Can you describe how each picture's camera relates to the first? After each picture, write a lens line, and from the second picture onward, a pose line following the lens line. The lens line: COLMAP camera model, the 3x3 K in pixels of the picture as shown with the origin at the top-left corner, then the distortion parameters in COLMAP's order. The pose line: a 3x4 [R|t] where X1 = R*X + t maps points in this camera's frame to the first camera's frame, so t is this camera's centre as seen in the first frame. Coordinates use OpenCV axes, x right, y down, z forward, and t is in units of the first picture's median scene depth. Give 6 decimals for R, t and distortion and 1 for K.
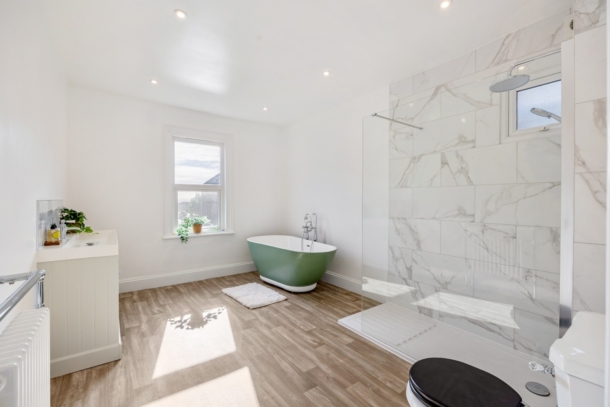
lens RADIAL K [[276.0, 0, 303.5], [0, 276.0, 200.0], [0, 0, 1]] dist [0.002190, 0.000143]
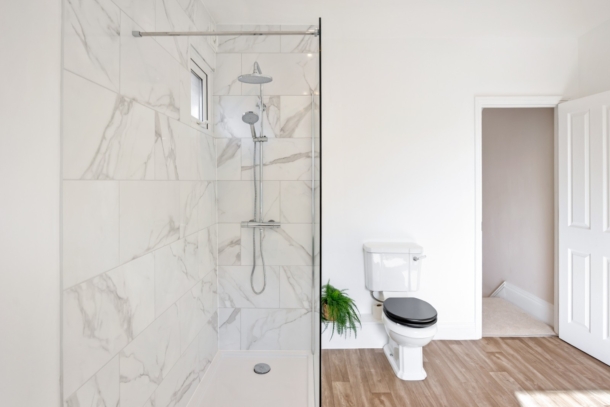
lens RADIAL K [[345.7, 0, 294.3], [0, 345.7, 186.0], [0, 0, 1]] dist [0.005314, 0.001879]
pose [[-0.800664, 0.011117, 0.599010, -0.064638], [0.023722, 0.999632, 0.013155, -0.040872], [-0.598643, 0.024742, -0.800634, 1.328191]]
